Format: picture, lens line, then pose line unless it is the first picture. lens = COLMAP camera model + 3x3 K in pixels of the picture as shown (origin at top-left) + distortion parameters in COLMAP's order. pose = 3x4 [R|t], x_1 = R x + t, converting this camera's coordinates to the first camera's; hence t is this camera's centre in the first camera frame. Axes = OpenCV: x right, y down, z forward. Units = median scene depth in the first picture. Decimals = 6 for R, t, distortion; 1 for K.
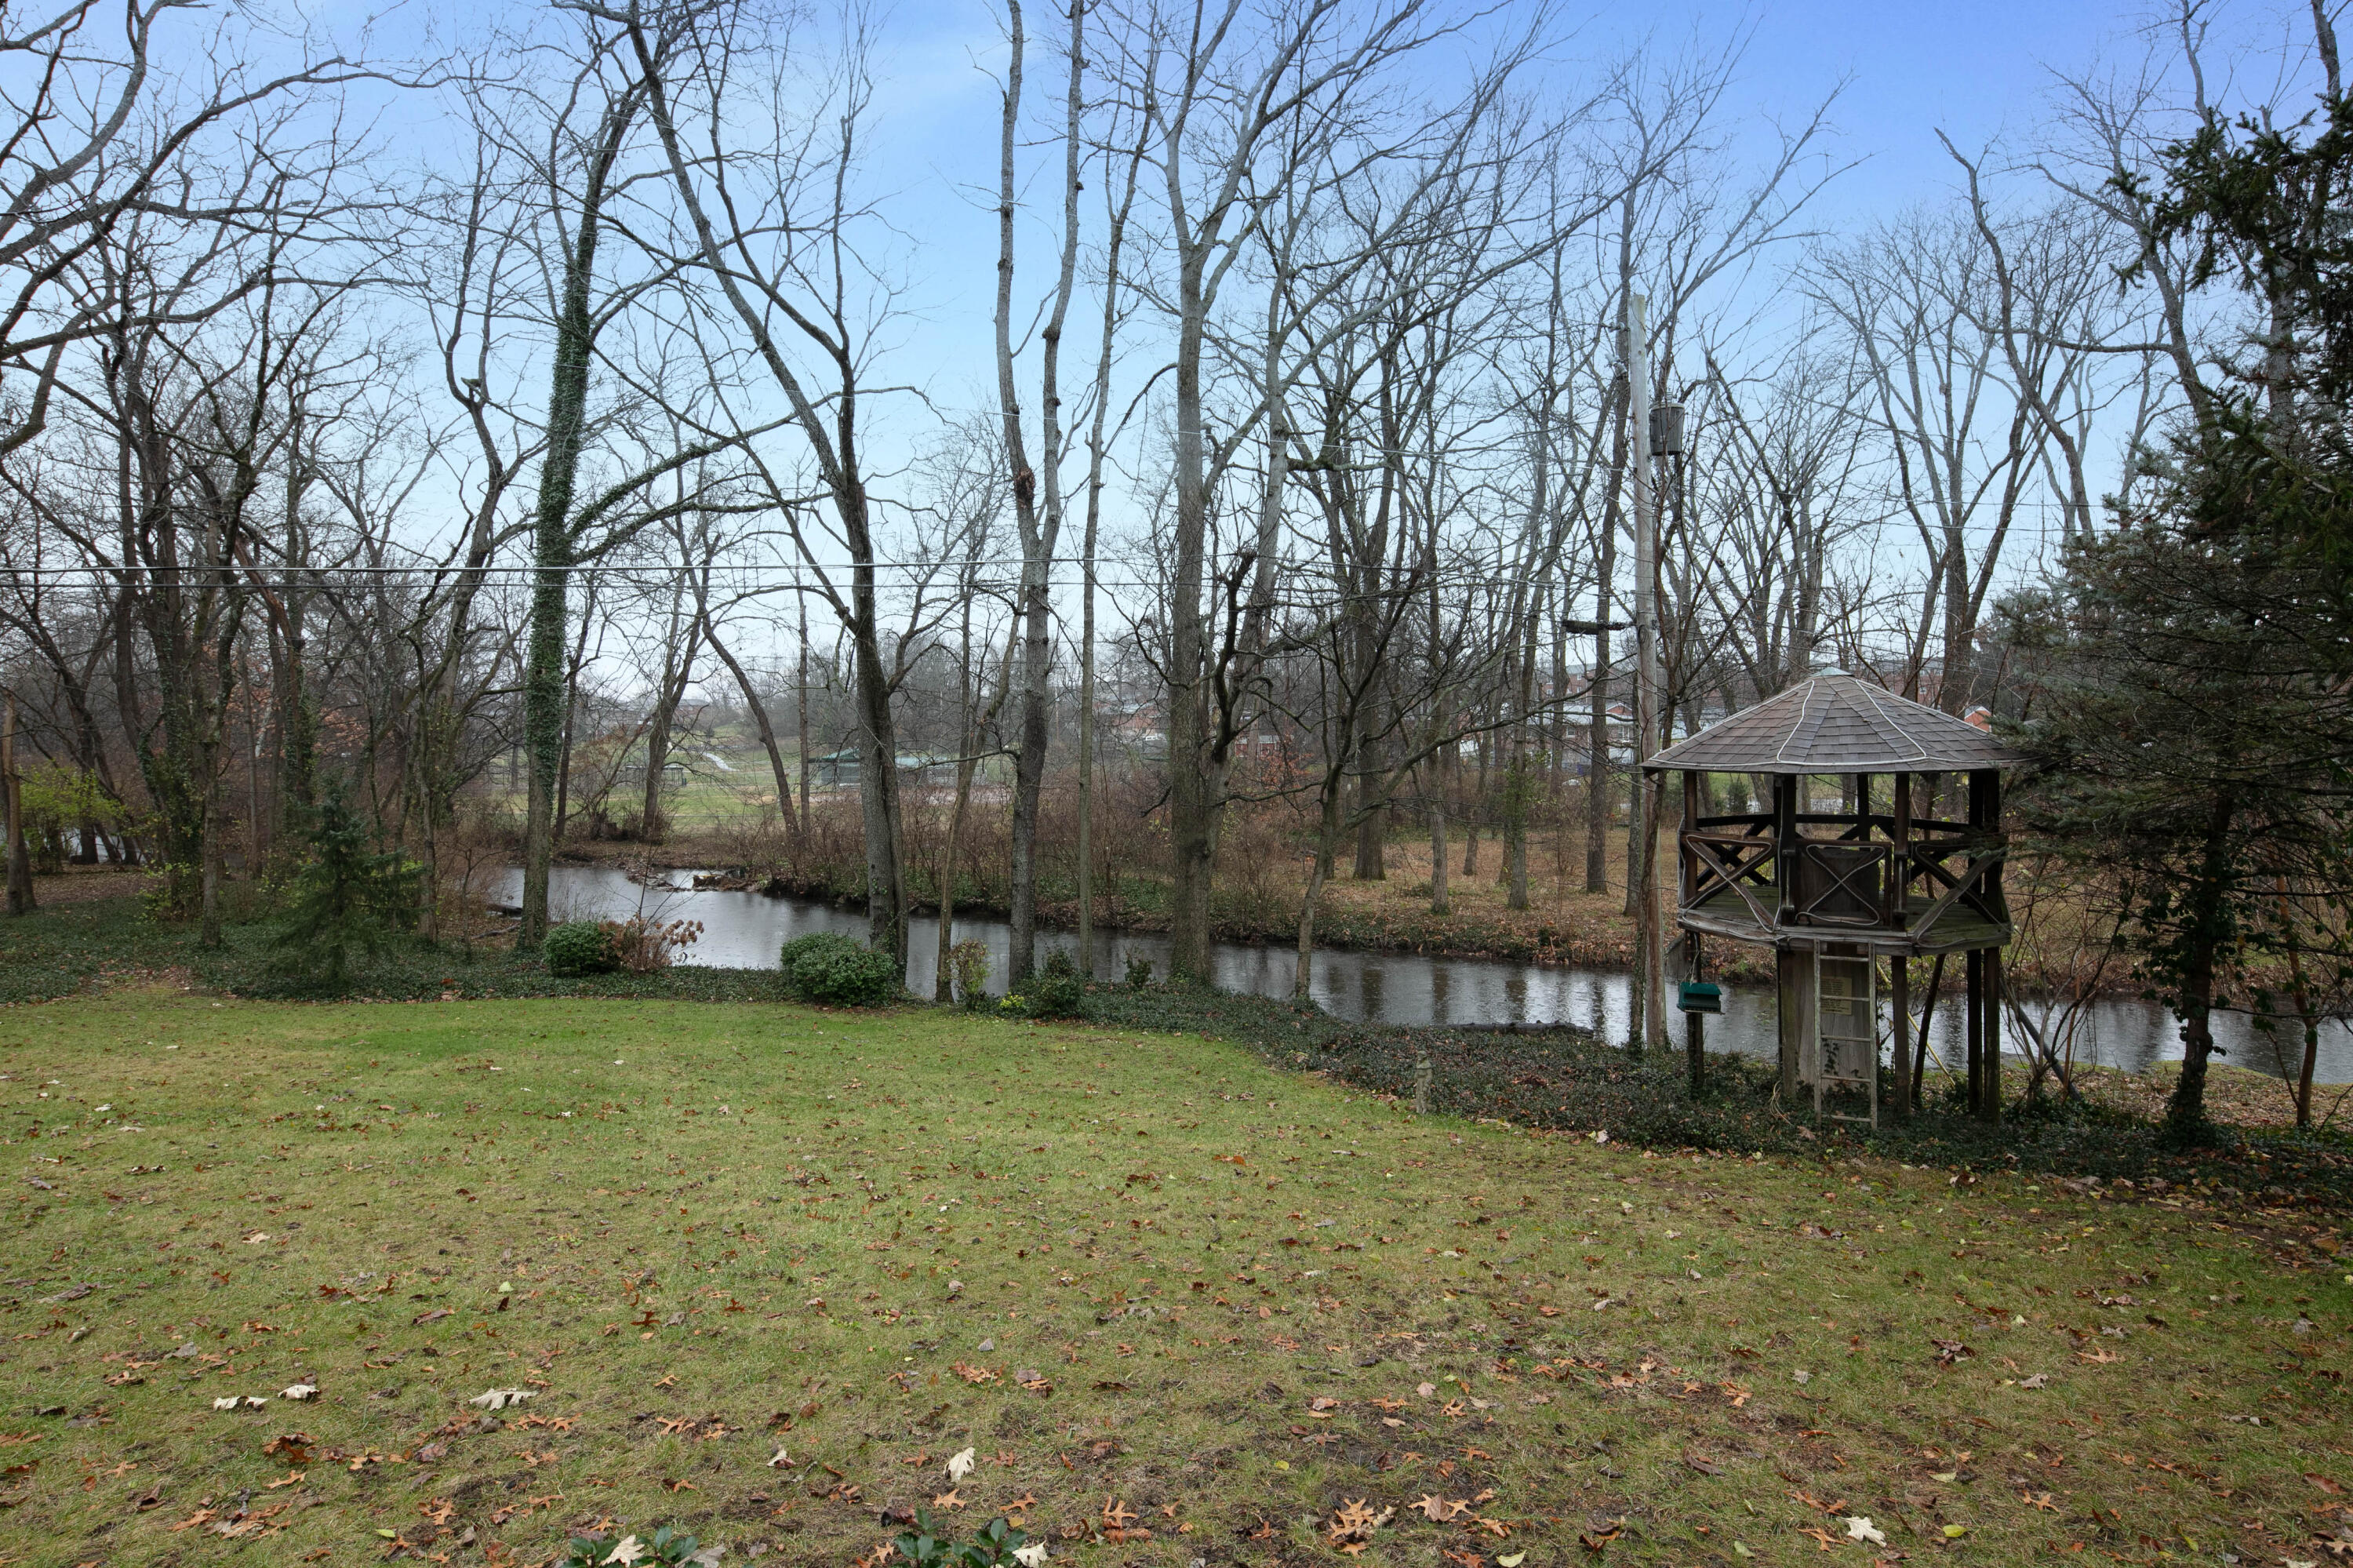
lens RADIAL K [[1139.4, 0, 1169.8], [0, 1139.4, 760.7], [0, 0, 1]] dist [-0.002884, 0.000568]
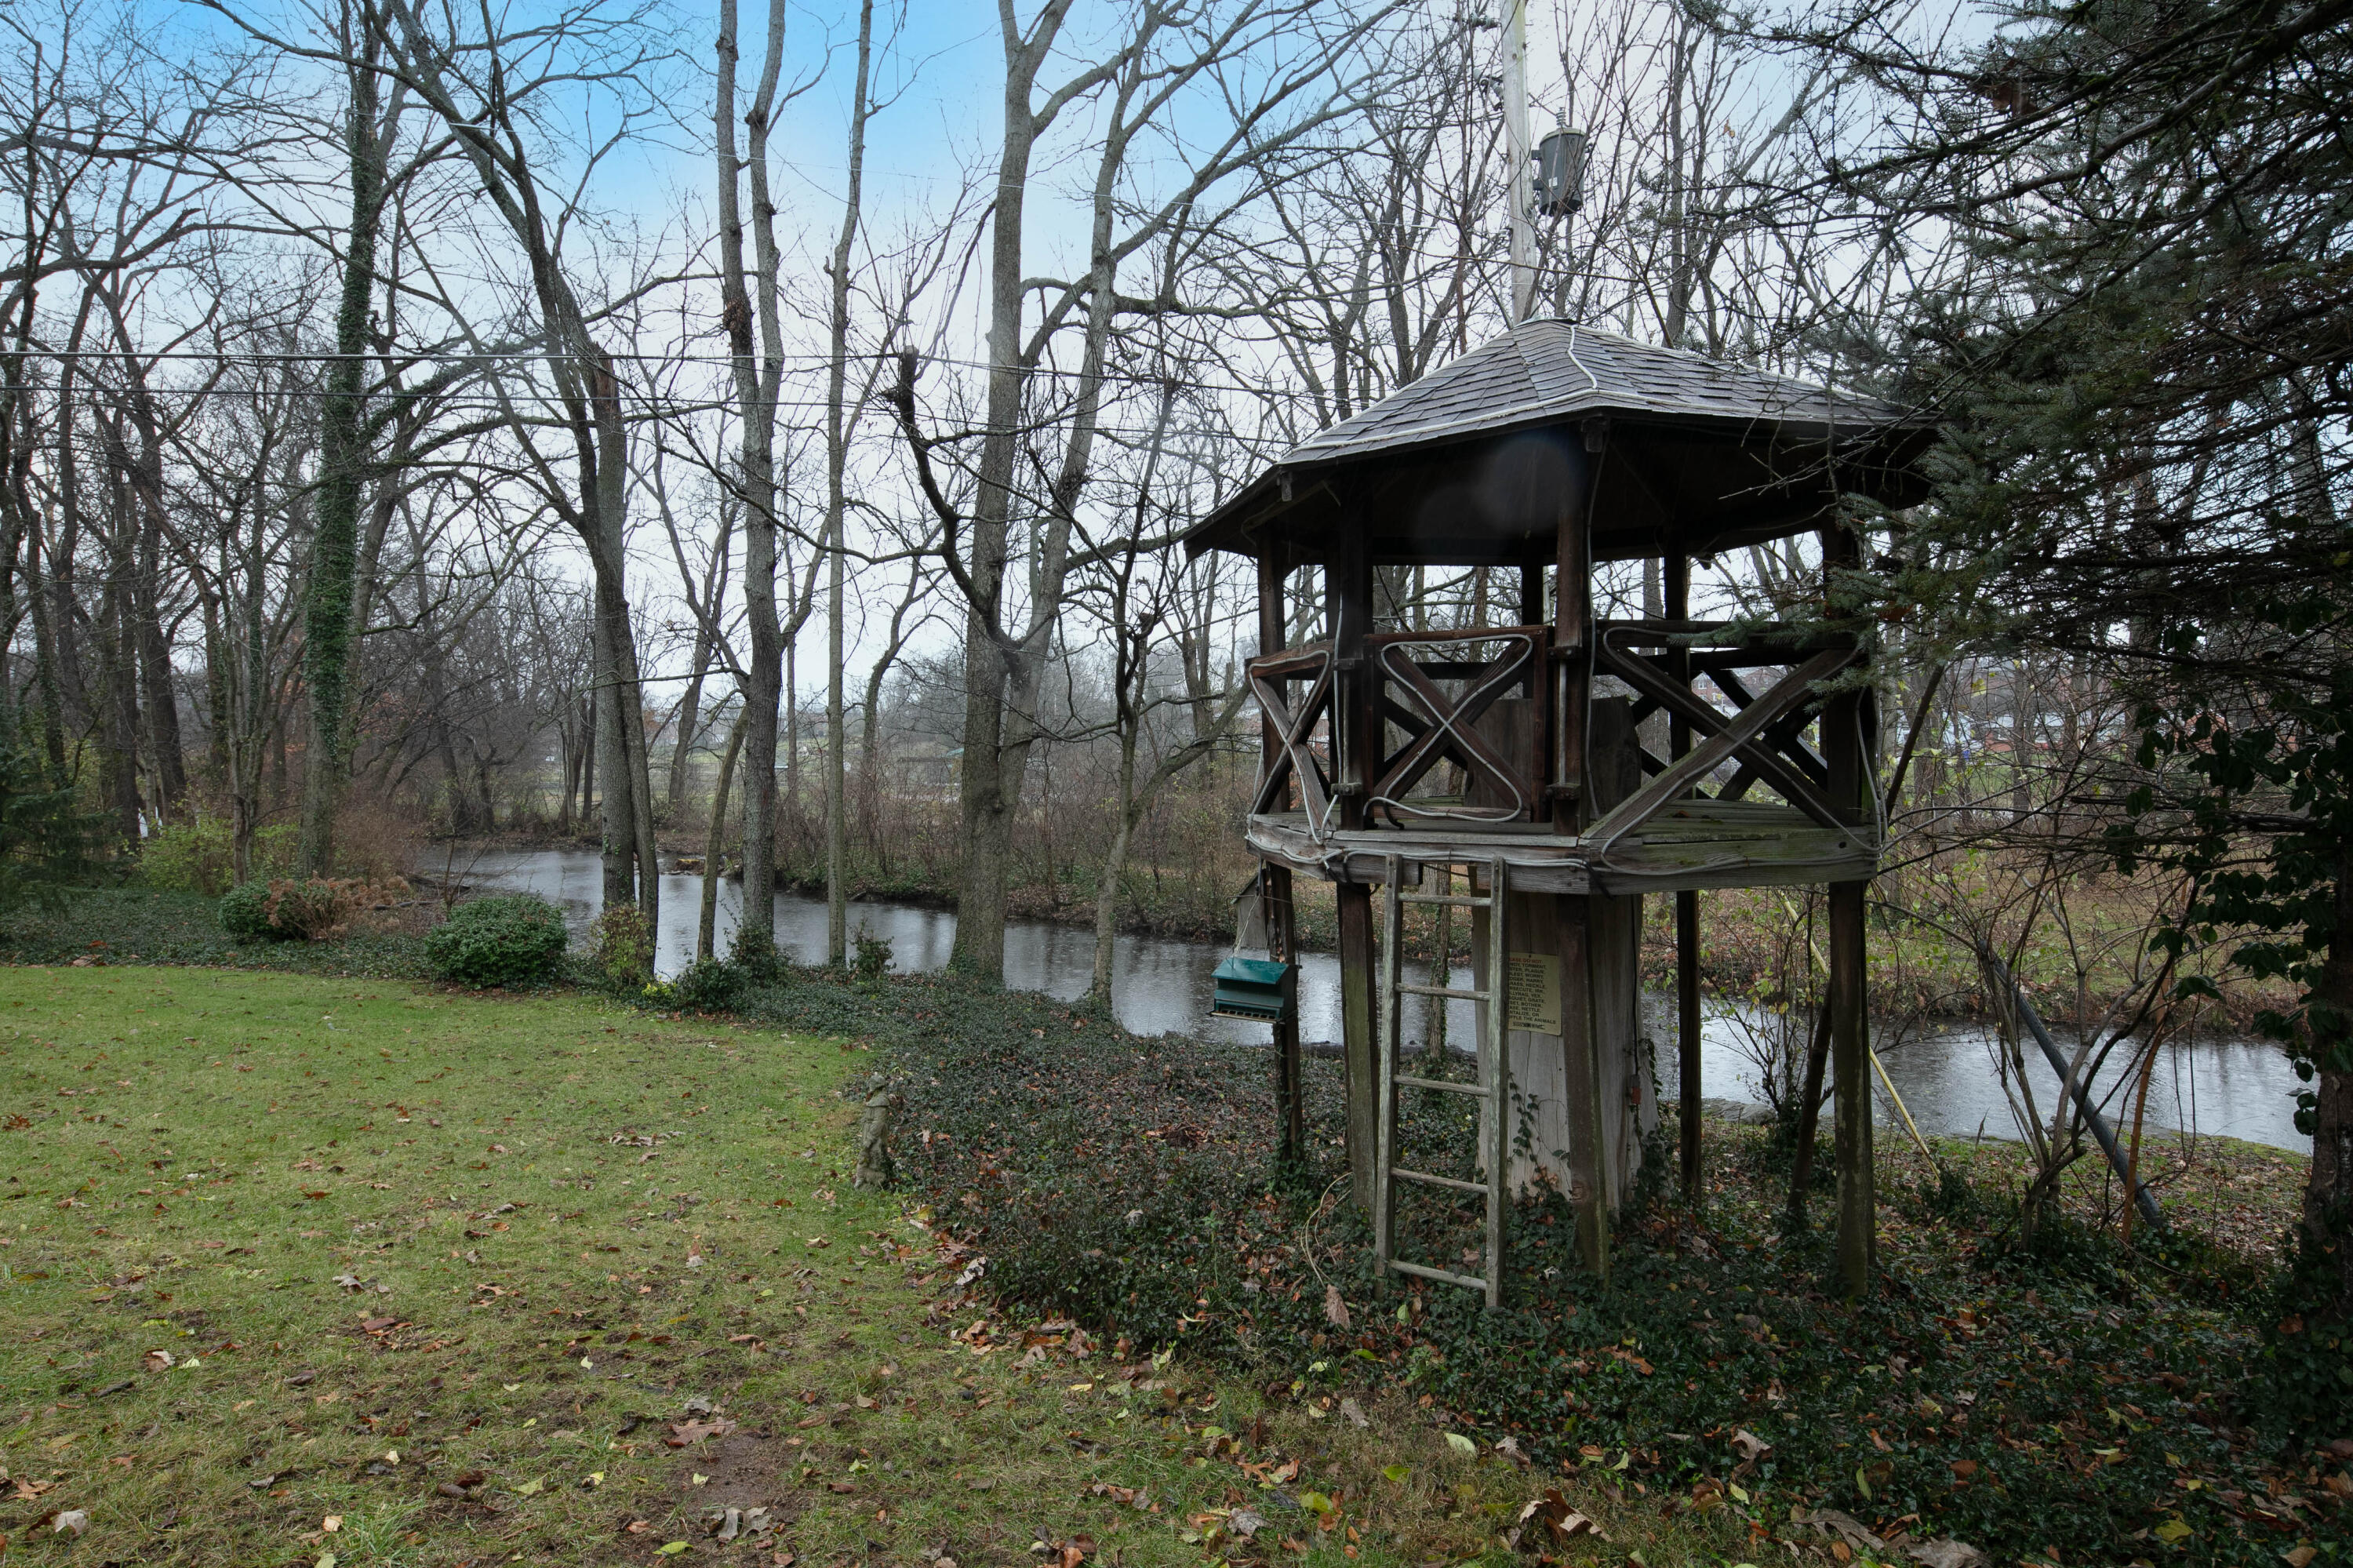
lens RADIAL K [[1139.4, 0, 1167.0], [0, 1139.4, 766.2], [0, 0, 1]] dist [-0.002884, 0.000568]
pose [[0.992341, 0.007115, -0.123322, 0.211180], [-0.007594, 0.999965, -0.003413, 0.049002], [0.123294, 0.004324, 0.992361, 0.218746]]
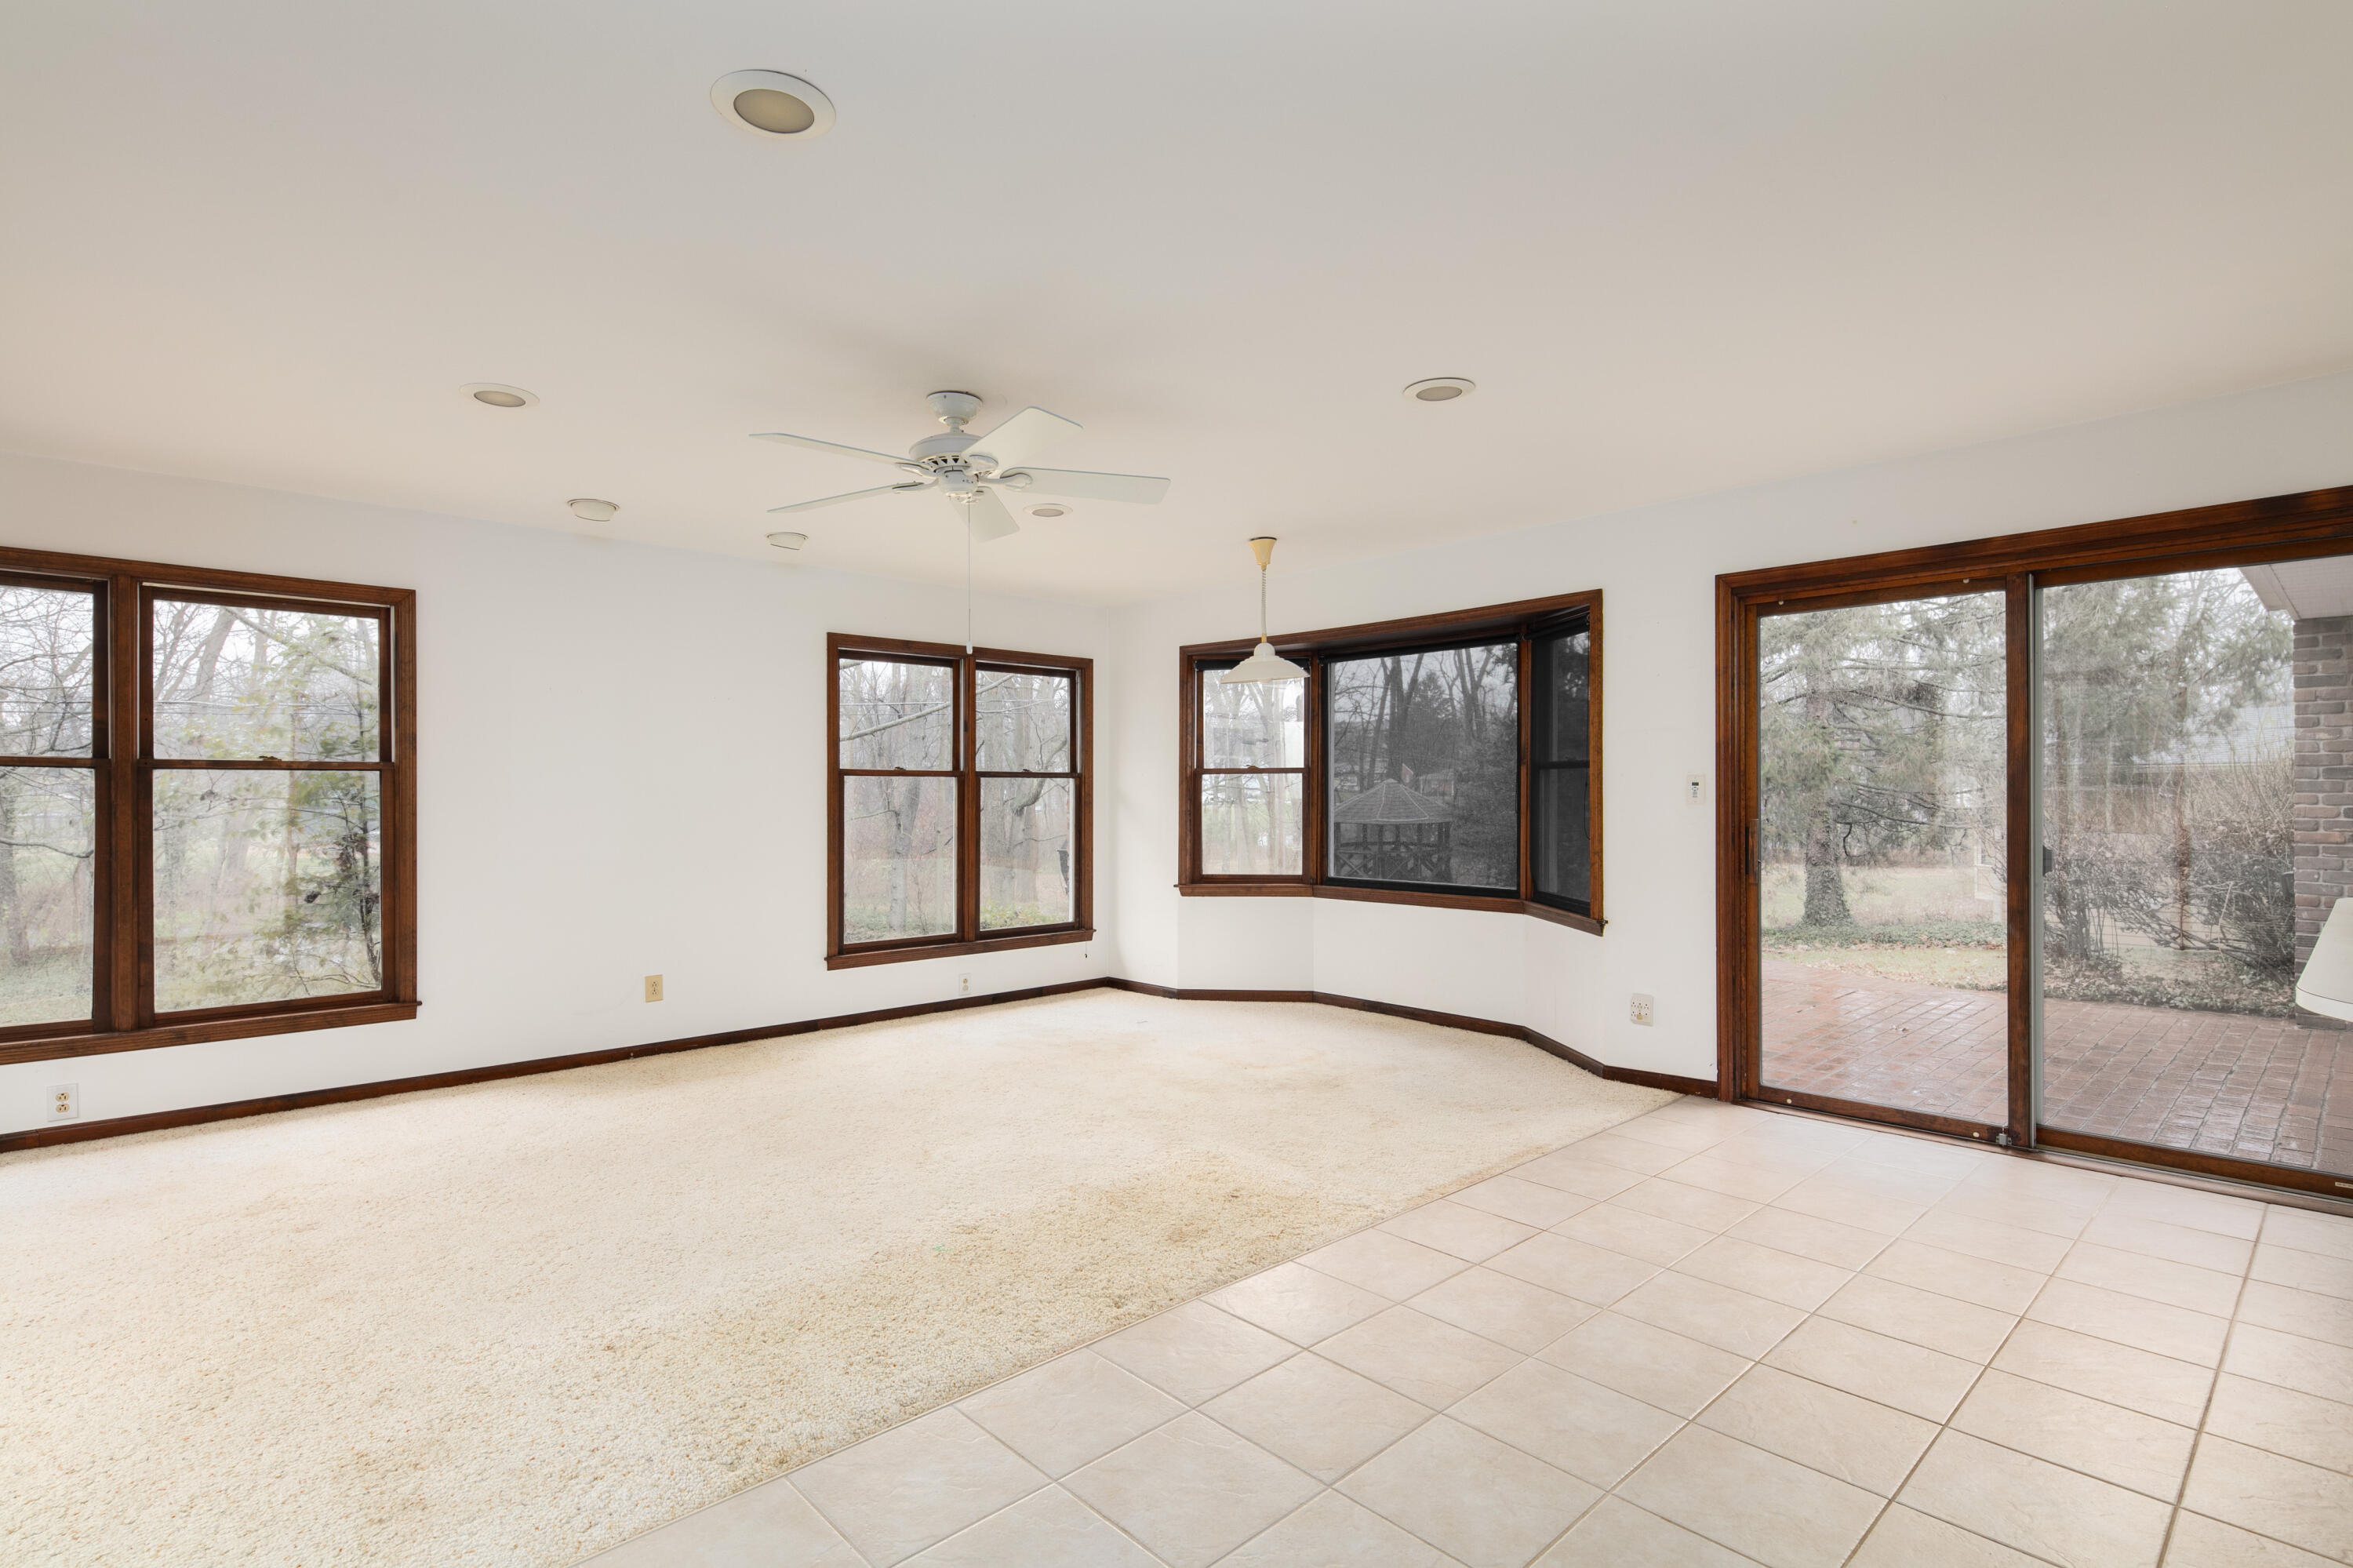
lens RADIAL K [[1139.4, 0, 1177.9], [0, 1139.4, 795.1], [0, 0, 1]] dist [-0.002884, 0.000568]
pose [[0.908204, 0.006524, 0.418476, -0.348911], [-0.003738, 0.999965, -0.007476, -0.012572], [-0.418510, 0.005225, 0.908197, -0.417236]]
